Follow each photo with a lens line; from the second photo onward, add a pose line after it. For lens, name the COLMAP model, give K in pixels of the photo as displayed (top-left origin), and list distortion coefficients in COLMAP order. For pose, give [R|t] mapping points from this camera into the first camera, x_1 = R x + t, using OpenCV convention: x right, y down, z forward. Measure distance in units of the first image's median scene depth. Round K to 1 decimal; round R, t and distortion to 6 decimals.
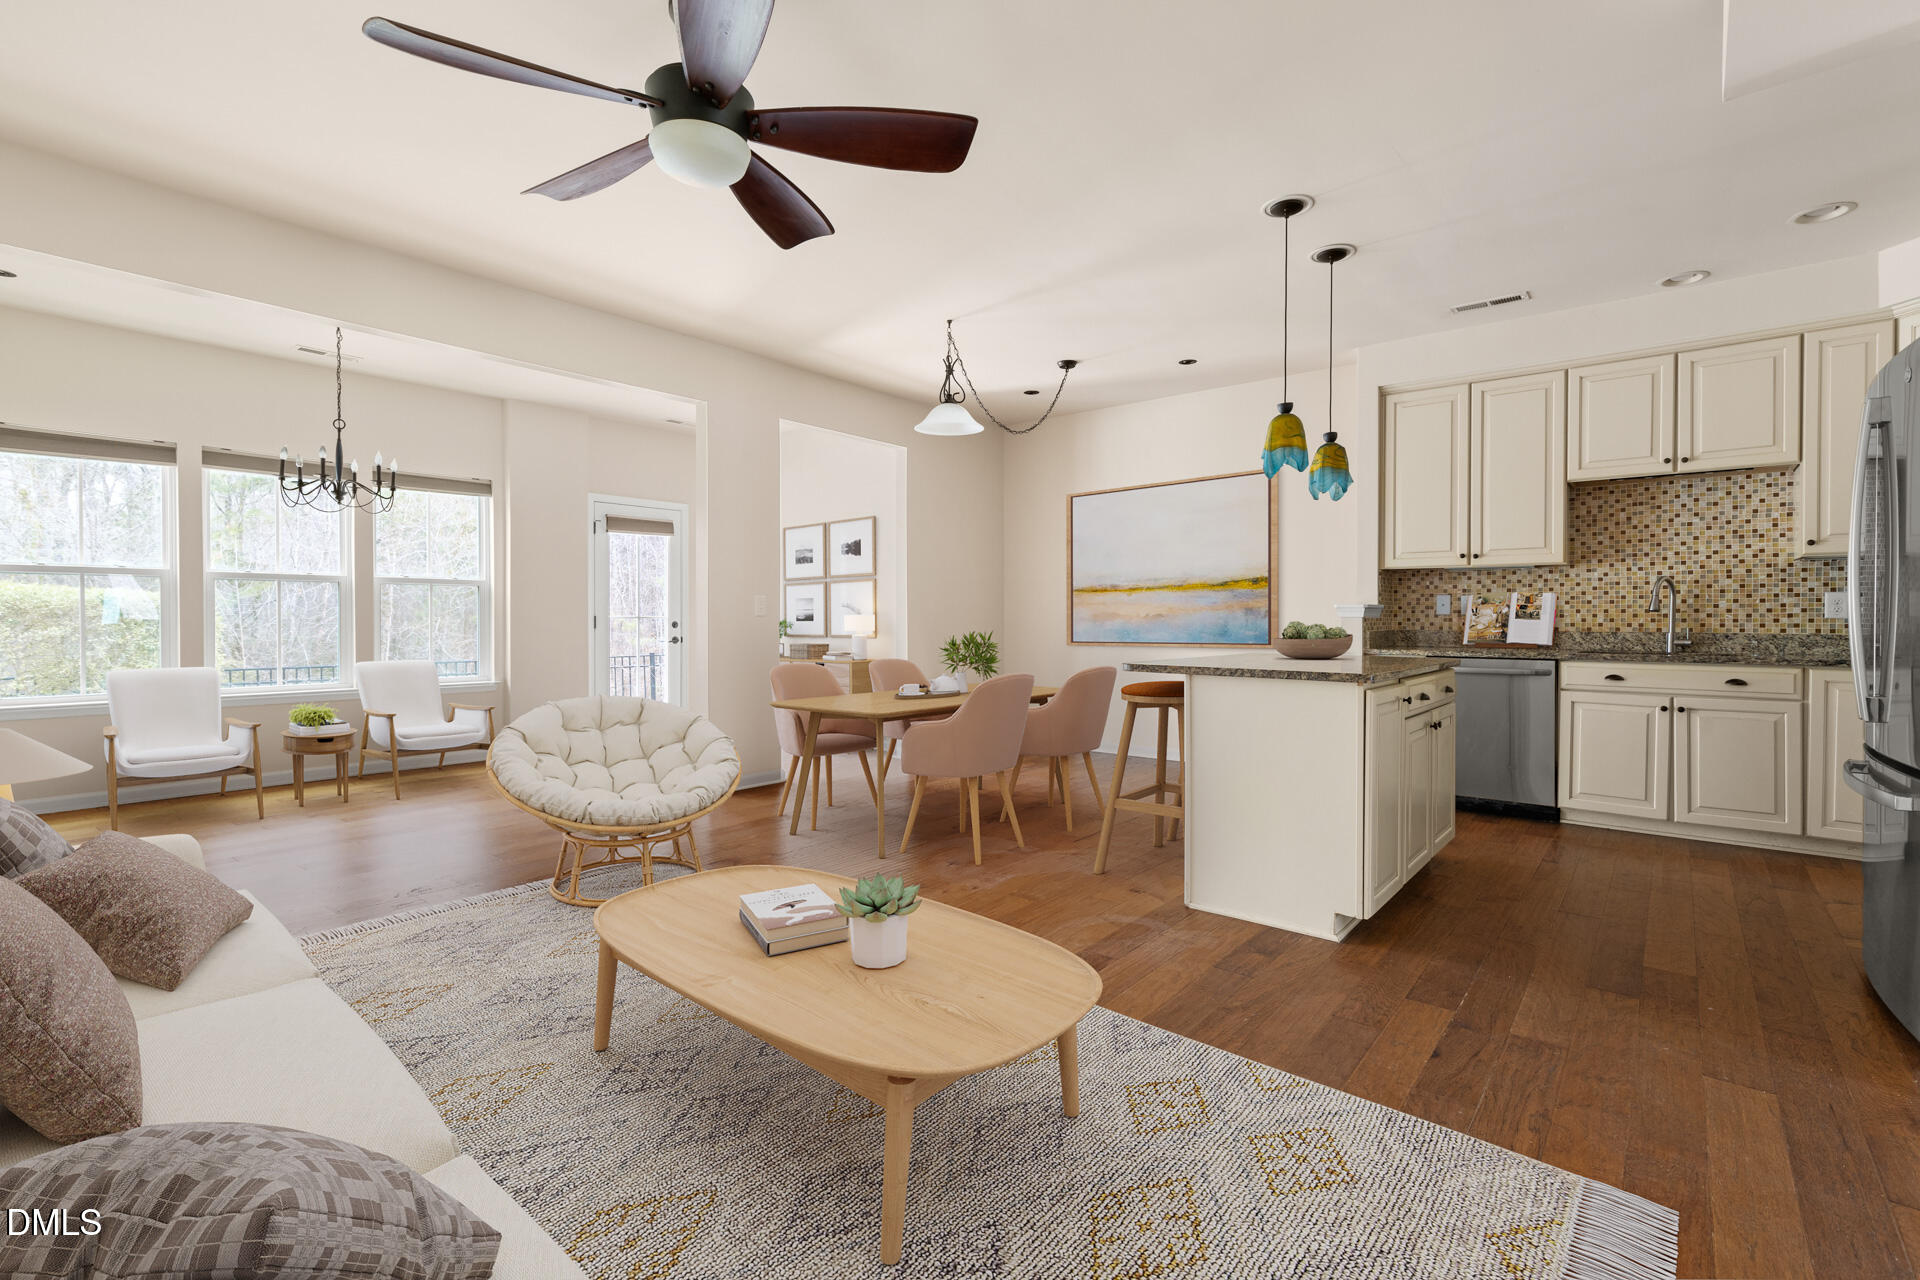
lens RADIAL K [[865.3, 0, 962.8], [0, 865.3, 624.0], [0, 0, 1]] dist [0.004362, 0.000134]
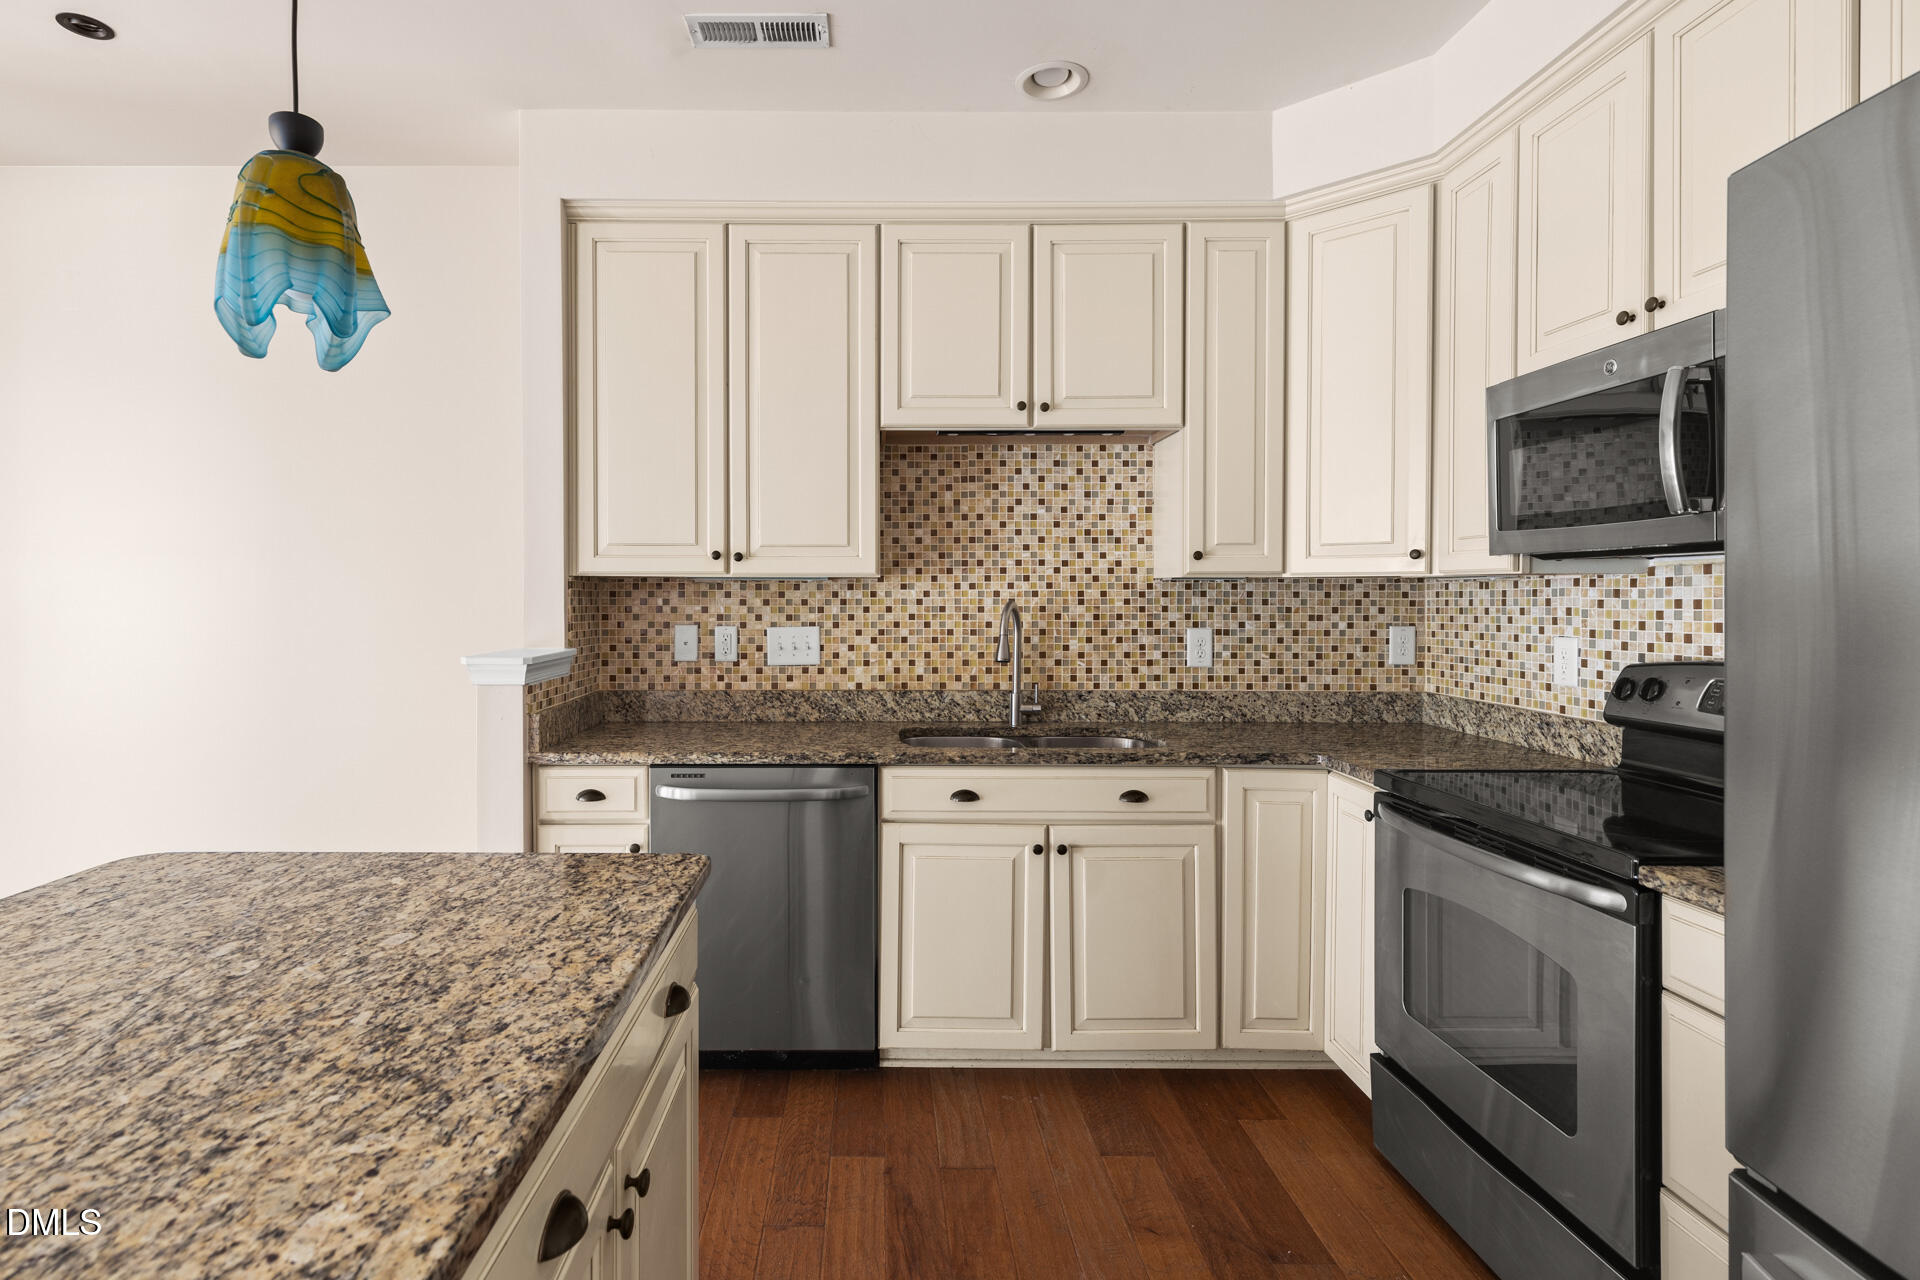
lens RADIAL K [[937.7, 0, 866.9], [0, 937.7, 603.5], [0, 0, 1]] dist [0.002214, -0.000051]
pose [[0.779022, -0.005020, 0.626977, 0.319122], [0.006122, 0.999981, 0.000400, -0.053482], [-0.626967, 0.003526, 0.779038, 0.548009]]
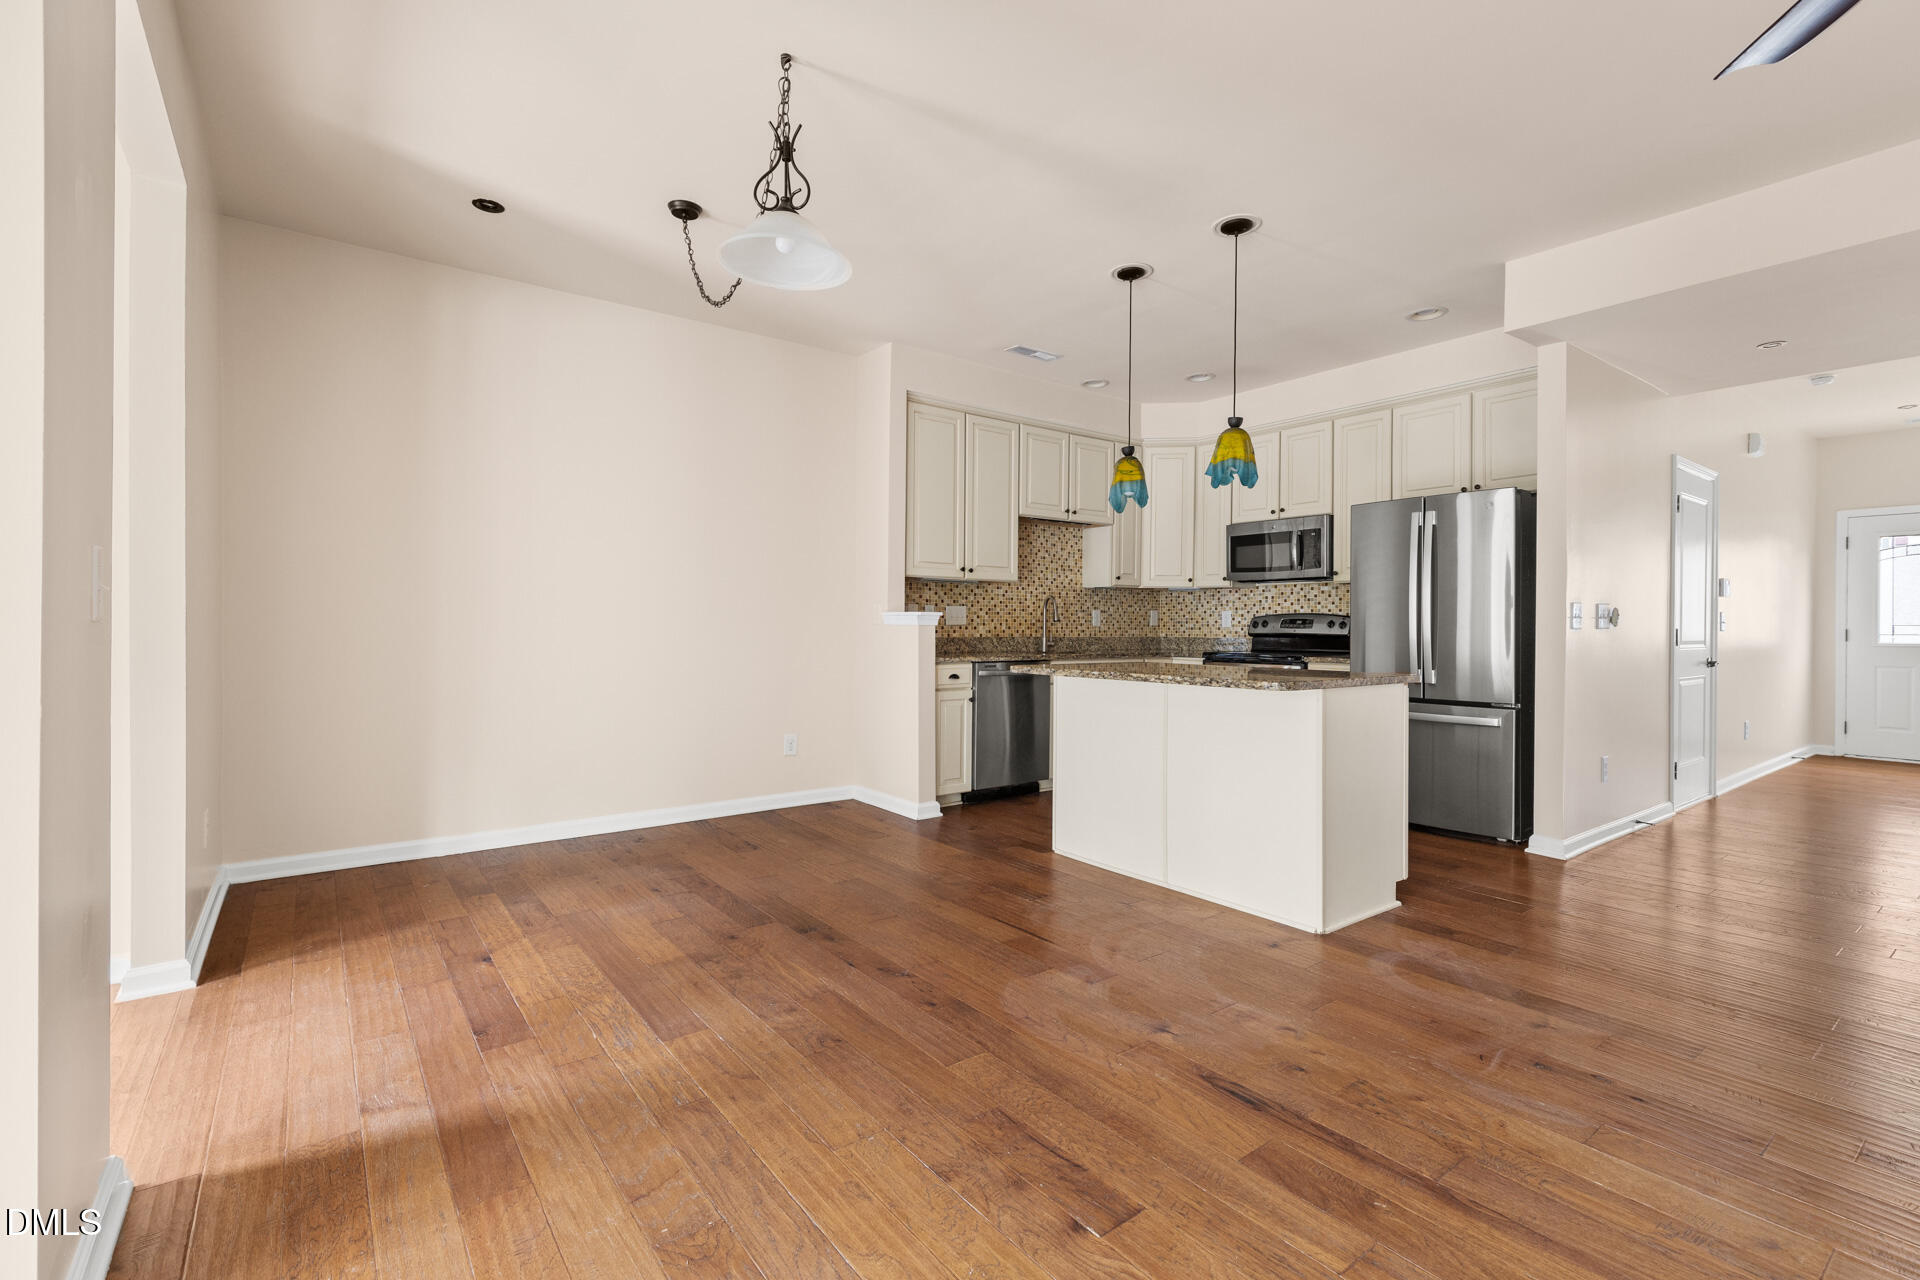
lens RADIAL K [[859.6, 0, 962.3], [0, 859.6, 629.8], [0, 0, 1]] dist [0.007350, -0.000287]
pose [[0.235114, -0.005041, 0.971955, -0.515029], [0.003500, 0.999984, 0.004340, -0.007551], [-0.971962, 0.002381, 0.235127, 0.804858]]
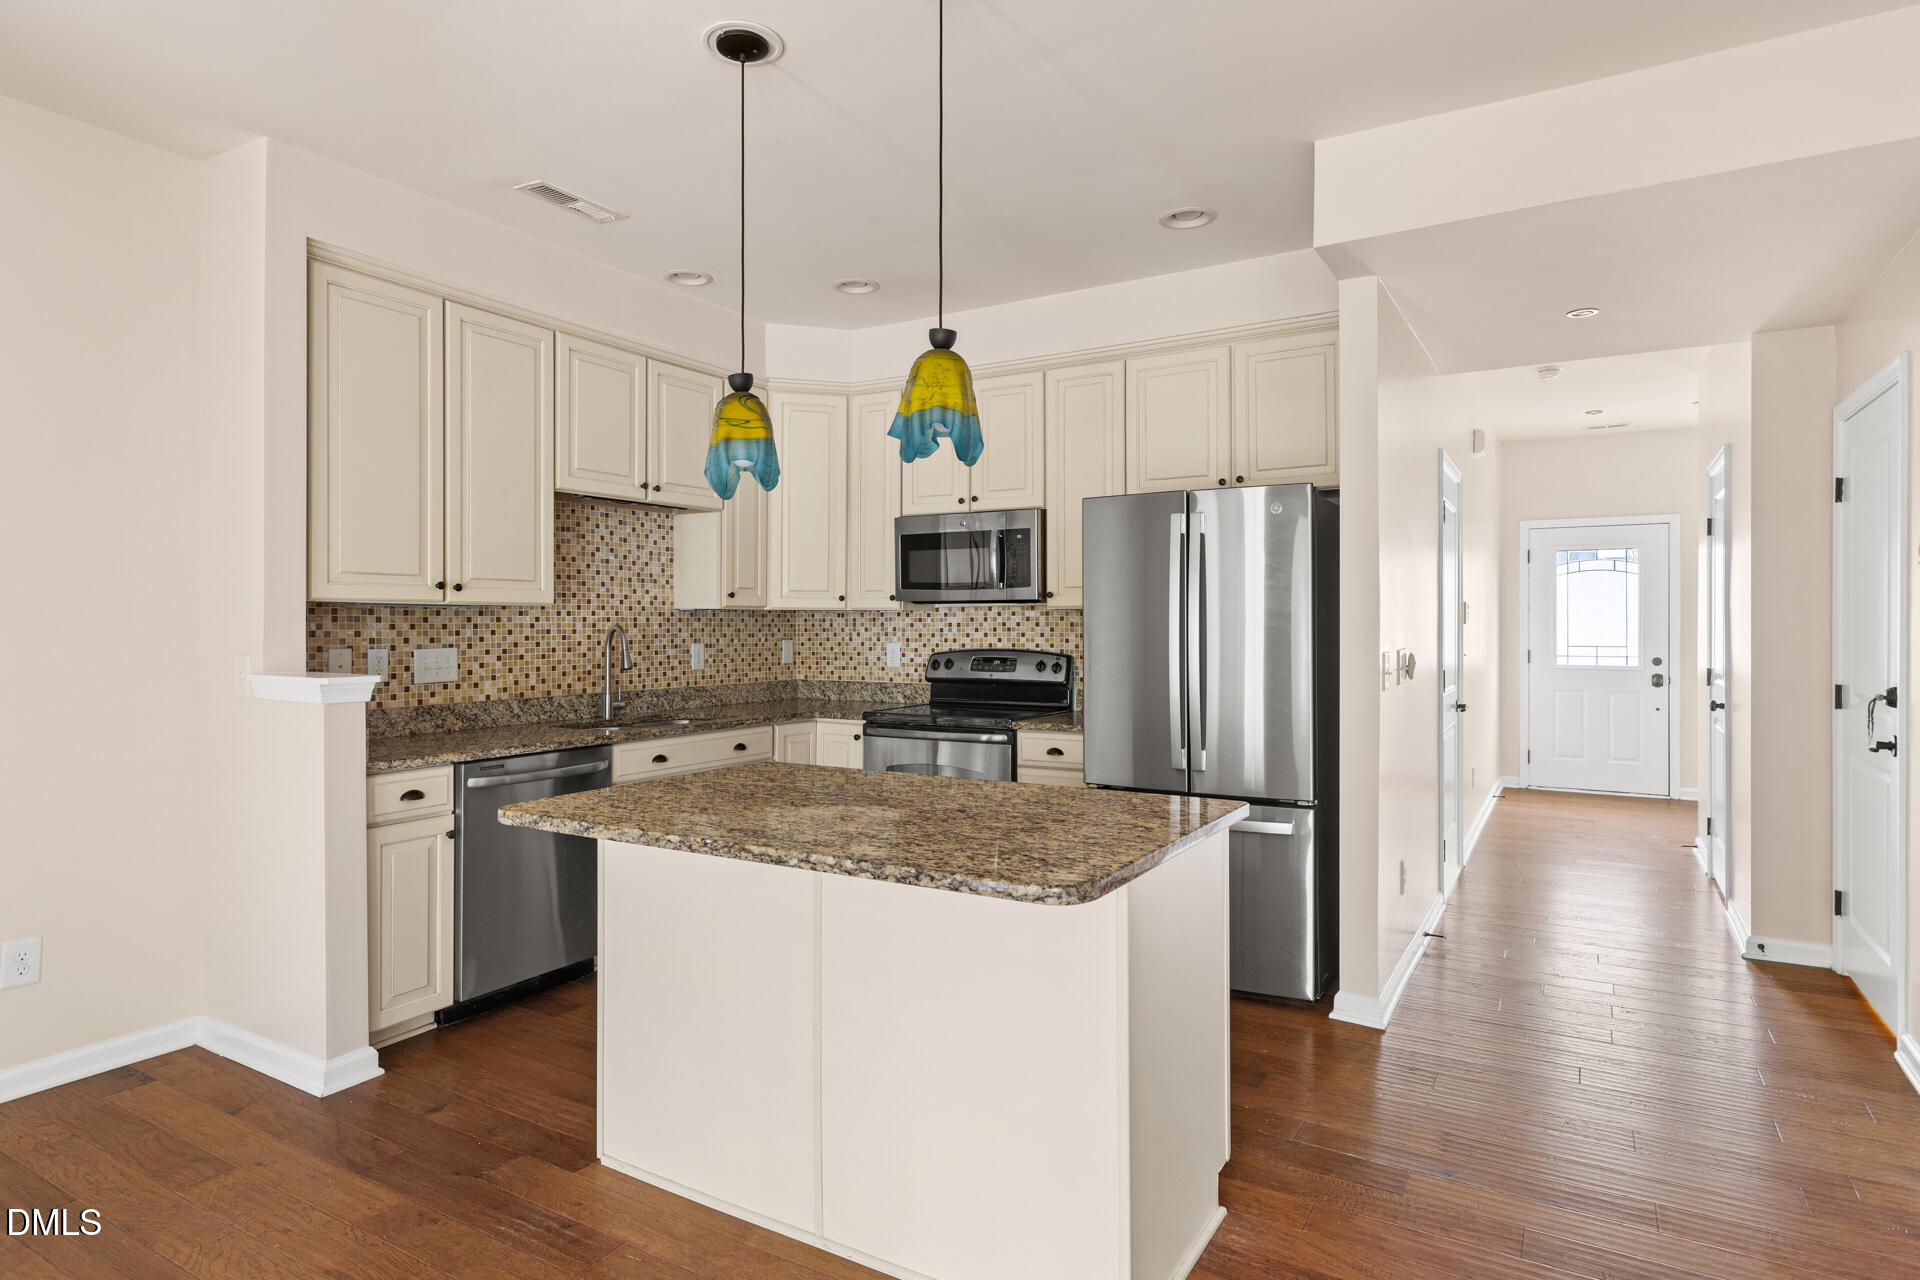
lens RADIAL K [[1048.2, 0, 961.5], [0, 1048.2, 625.7], [0, 0, 1]] dist [0.011603, 0.000159]
pose [[-0.149579, -0.003815, 0.988742, -0.203874], [0.009254, 0.999943, 0.005258, -0.055685], [-0.988707, 0.009936, -0.149535, 0.814493]]
